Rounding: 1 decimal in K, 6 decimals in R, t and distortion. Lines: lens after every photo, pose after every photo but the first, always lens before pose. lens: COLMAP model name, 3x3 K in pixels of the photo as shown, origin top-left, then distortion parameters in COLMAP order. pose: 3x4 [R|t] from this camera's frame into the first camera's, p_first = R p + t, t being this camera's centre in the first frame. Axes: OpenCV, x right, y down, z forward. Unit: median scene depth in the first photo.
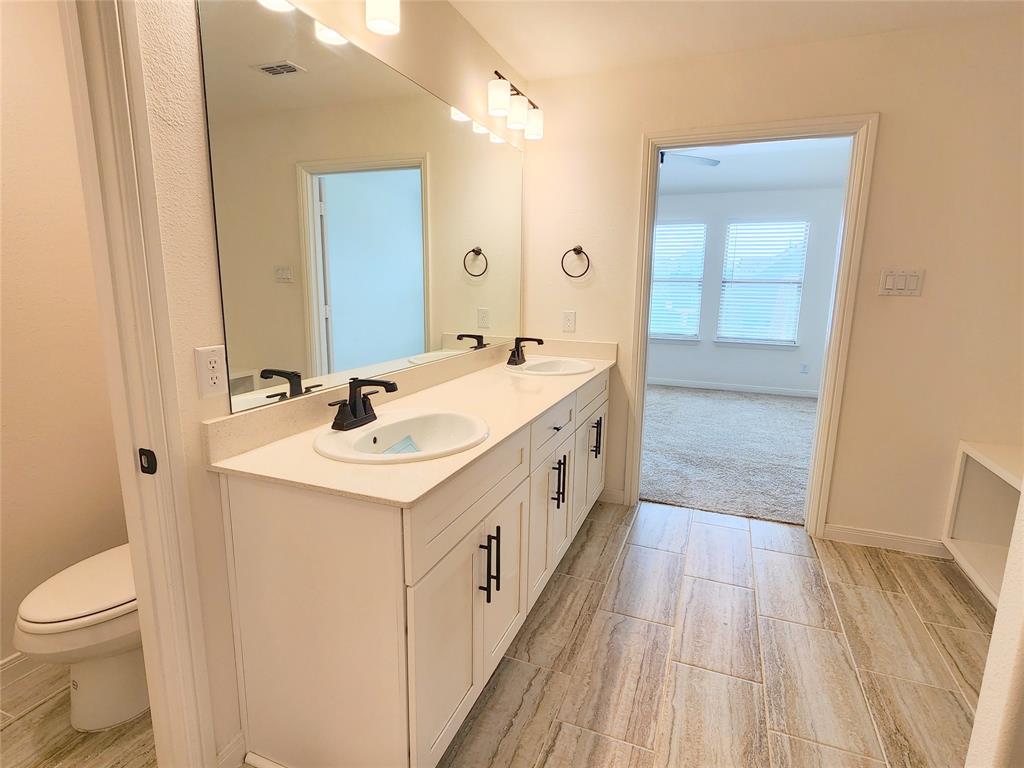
lens RADIAL K [[530.7, 0, 507.2], [0, 530.7, 381.4], [0, 0, 1]] dist [-0.005925, 0.001834]
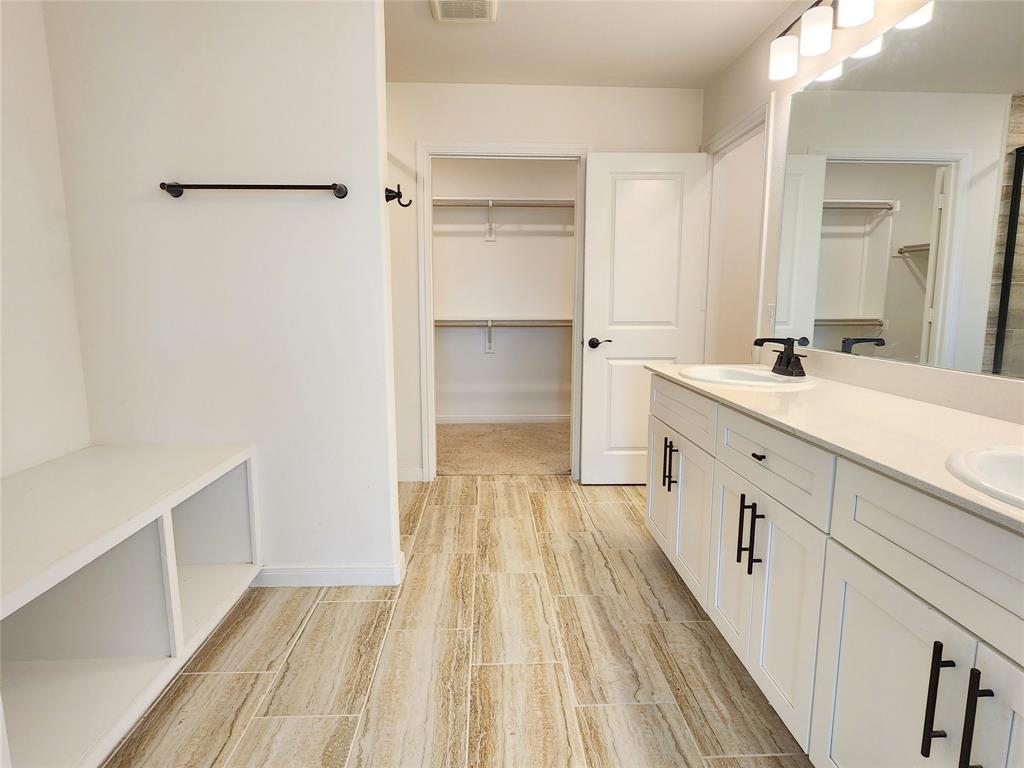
lens RADIAL K [[530.7, 0, 513.1], [0, 530.7, 378.8], [0, 0, 1]] dist [-0.005925, 0.001834]
pose [[-0.906792, 0.048422, -0.418787, 0.755771], [-0.091084, 0.947416, 0.306767, -0.212706], [0.411620, 0.316319, -0.854699, 1.610161]]
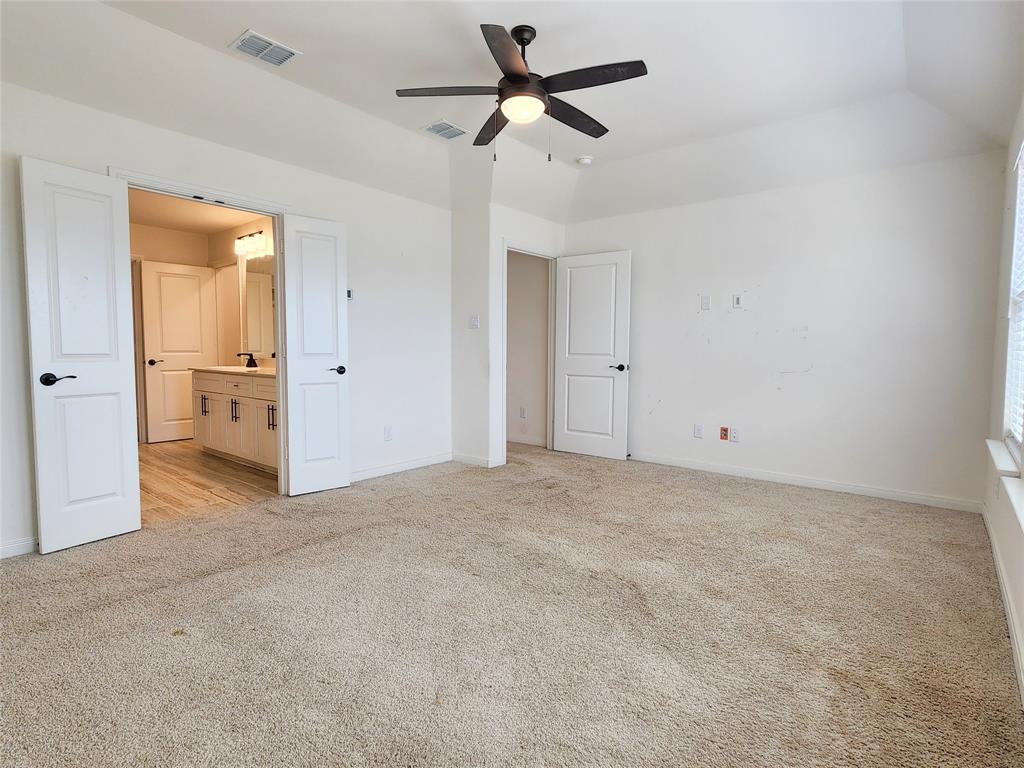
lens RADIAL K [[530.7, 0, 512.2], [0, 530.7, 380.2], [0, 0, 1]] dist [-0.005925, 0.001834]
pose [[-0.292445, 0.041333, -0.955389, 2.066926], [-0.189143, 0.976828, 0.100158, -0.413980], [0.937390, 0.209995, -0.277851, 2.992568]]
